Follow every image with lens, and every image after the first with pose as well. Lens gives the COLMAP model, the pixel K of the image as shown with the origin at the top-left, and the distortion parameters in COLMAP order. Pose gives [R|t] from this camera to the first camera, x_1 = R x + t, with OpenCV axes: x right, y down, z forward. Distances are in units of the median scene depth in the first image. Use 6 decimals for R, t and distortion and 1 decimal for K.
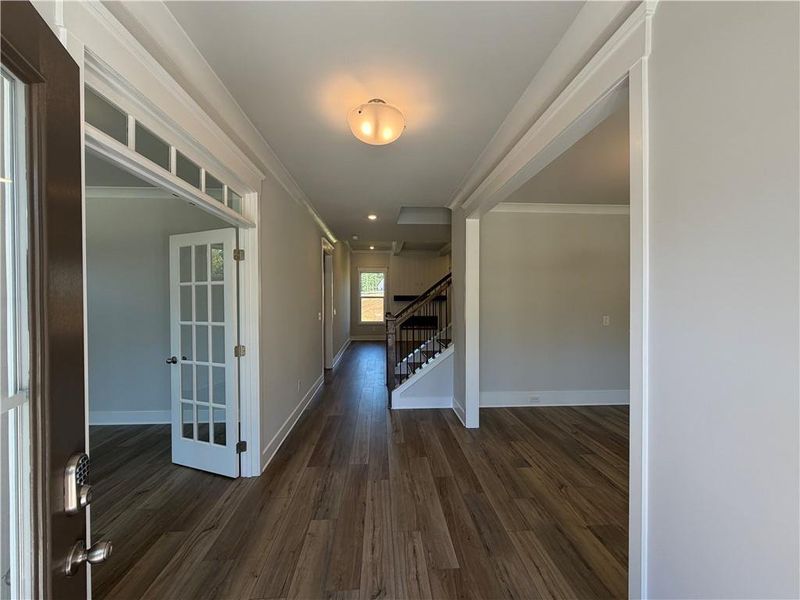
lens RADIAL K [[318.4, 0, 397.6], [0, 318.4, 300.1], [0, 0, 1]] dist [-0.000479, 0.000080]
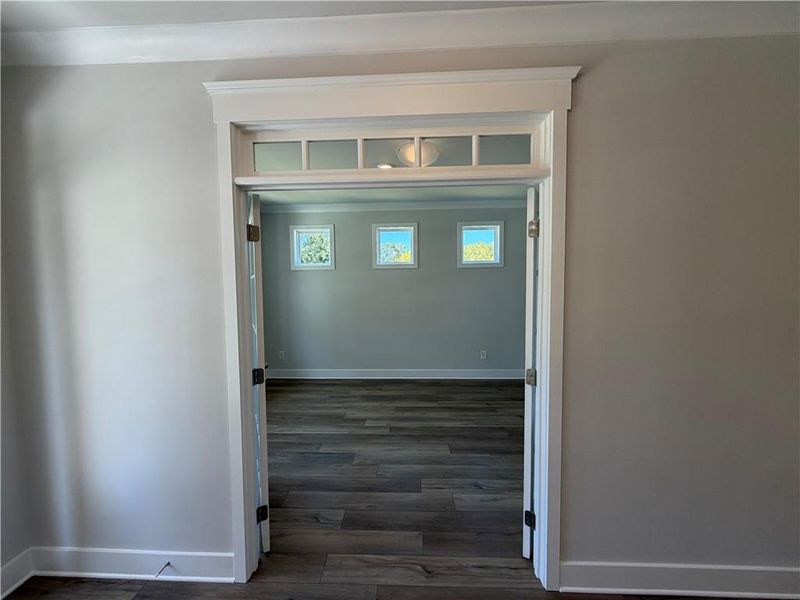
lens RADIAL K [[318.4, 0, 397.6], [0, 318.4, 300.1], [0, 0, 1]] dist [-0.000479, 0.000080]
pose [[-0.098319, 0.067647, -0.992853, 0.101129], [0.004815, 0.997708, 0.067501, -0.027535], [0.995143, 0.001856, -0.098419, 0.485805]]
